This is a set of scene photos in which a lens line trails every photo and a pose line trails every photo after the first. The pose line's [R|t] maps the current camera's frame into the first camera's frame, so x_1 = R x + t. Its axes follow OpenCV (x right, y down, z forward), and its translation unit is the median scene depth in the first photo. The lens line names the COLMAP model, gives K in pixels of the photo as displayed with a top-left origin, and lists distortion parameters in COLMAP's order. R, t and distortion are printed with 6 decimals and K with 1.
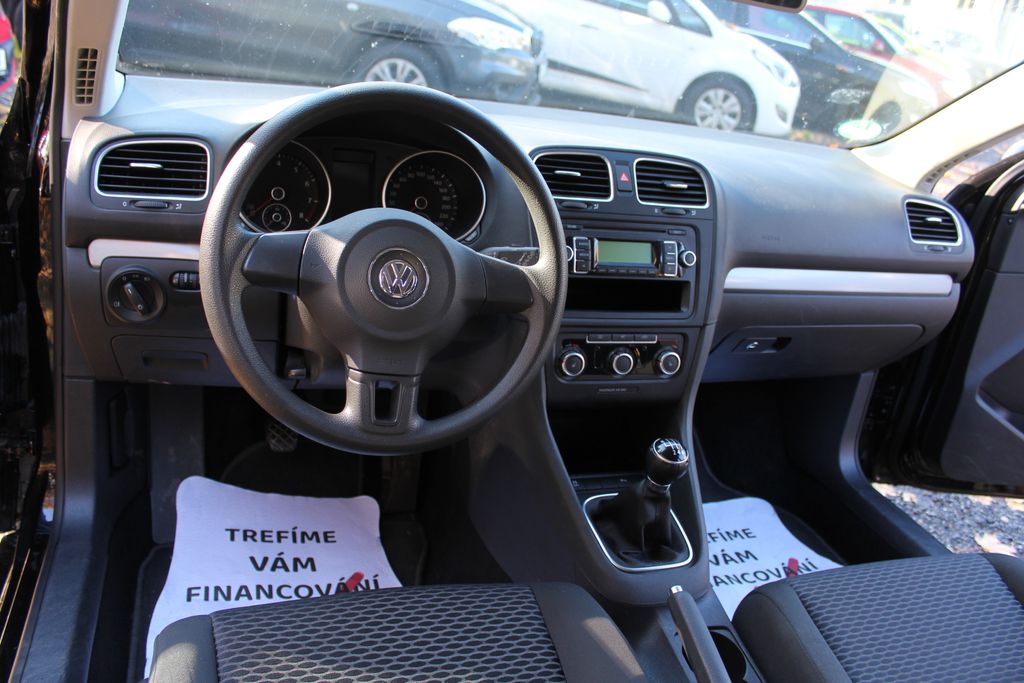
lens RADIAL K [[837.1, 0, 502.7], [0, 837.1, 339.9], [0, 0, 1]] dist [-0.154811, 0.113277]
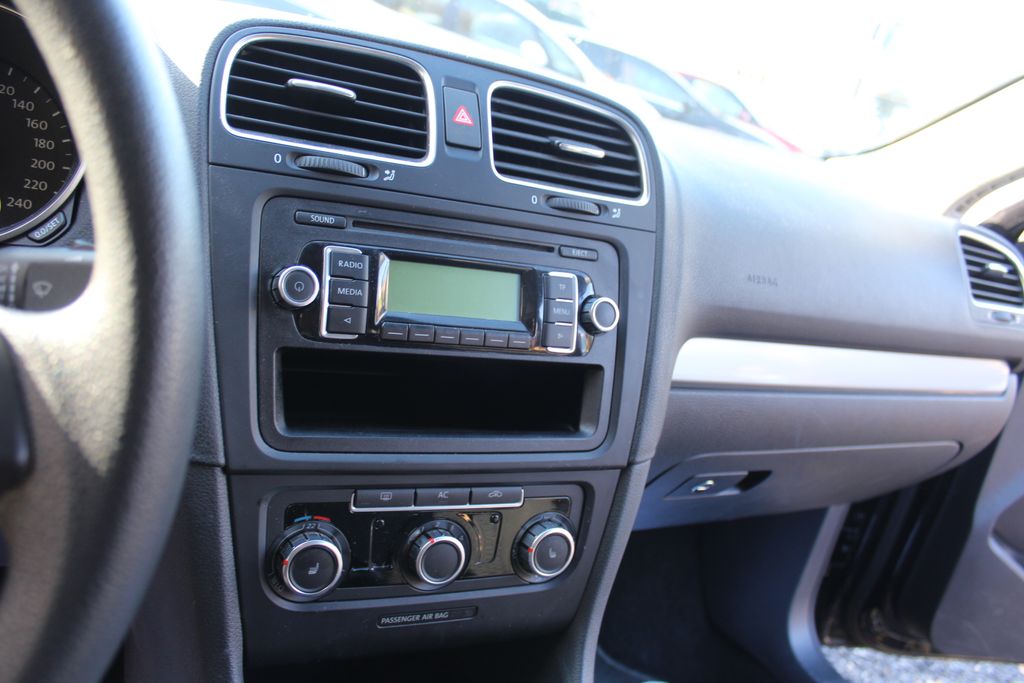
lens RADIAL K [[837.1, 0, 509.5], [0, 837.1, 342.2], [0, 0, 1]] dist [-0.154811, 0.113277]
pose [[0.984092, 0.046928, 0.171348, 0.099492], [-0.037589, 0.997646, -0.057350, -0.055691], [-0.173636, 0.049997, 0.983540, 0.568492]]
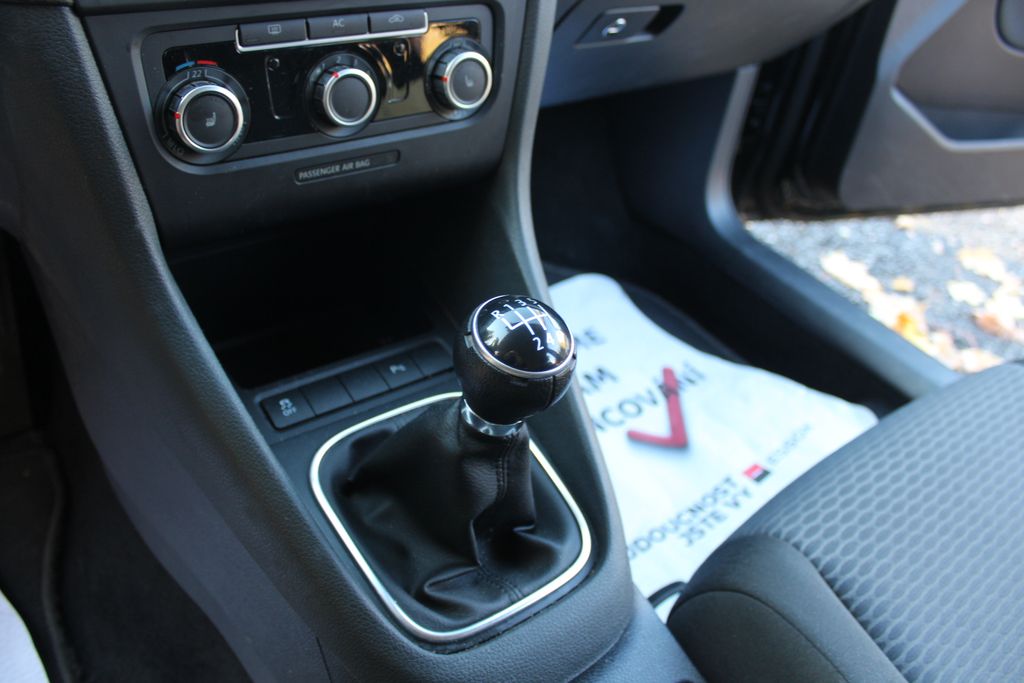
lens RADIAL K [[837.1, 0, 513.3], [0, 837.1, 348.4], [0, 0, 1]] dist [-0.154811, 0.113277]
pose [[0.944813, -0.202769, 0.257319, 0.092974], [0.108605, 0.934887, 0.337923, 0.016739], [-0.309084, -0.291328, 0.905315, 0.592675]]
